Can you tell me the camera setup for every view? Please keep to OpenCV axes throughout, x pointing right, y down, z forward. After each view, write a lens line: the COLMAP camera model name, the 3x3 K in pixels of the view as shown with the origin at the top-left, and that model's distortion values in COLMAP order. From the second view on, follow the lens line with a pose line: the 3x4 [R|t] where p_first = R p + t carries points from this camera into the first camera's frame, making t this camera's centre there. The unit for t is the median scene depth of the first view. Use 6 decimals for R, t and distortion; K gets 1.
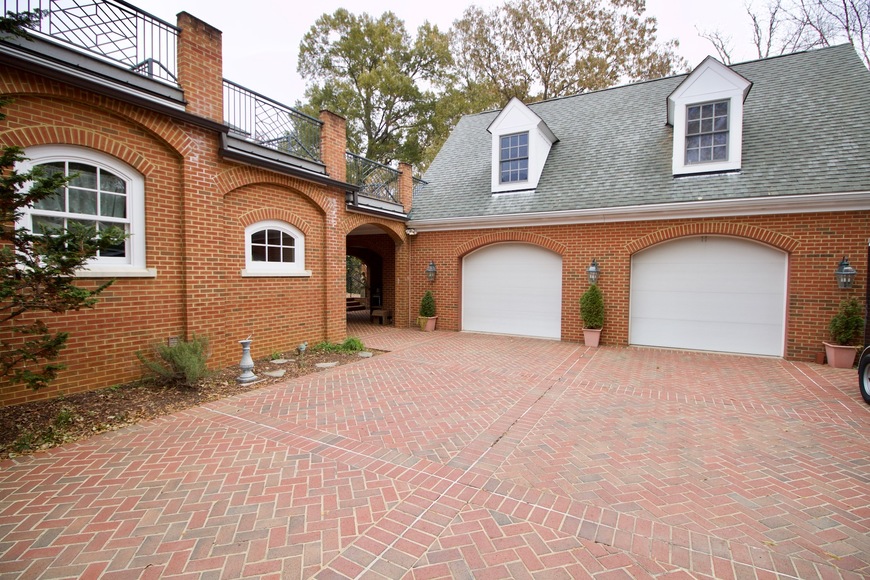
lens RADIAL K [[405.1, 0, 437.0], [0, 405.1, 296.4], [0, 0, 1]] dist [-0.007330, -0.006646]
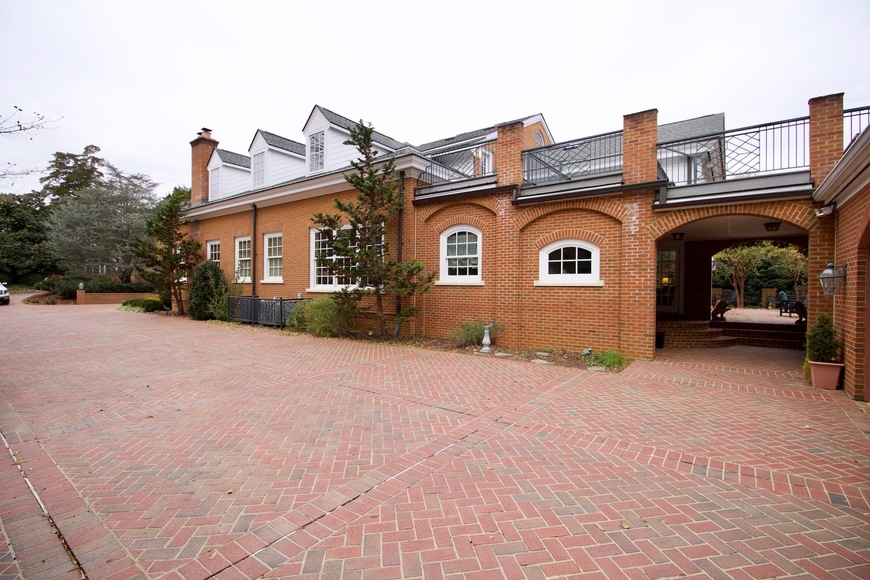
lens RADIAL K [[405.1, 0, 437.5], [0, 405.1, 288.5], [0, 0, 1]] dist [-0.007330, -0.006646]
pose [[-0.127817, -0.006689, -0.991775, 0.844753], [-0.068728, 0.997633, 0.002129, -0.019219], [0.989414, 0.068435, -0.127975, 0.792385]]
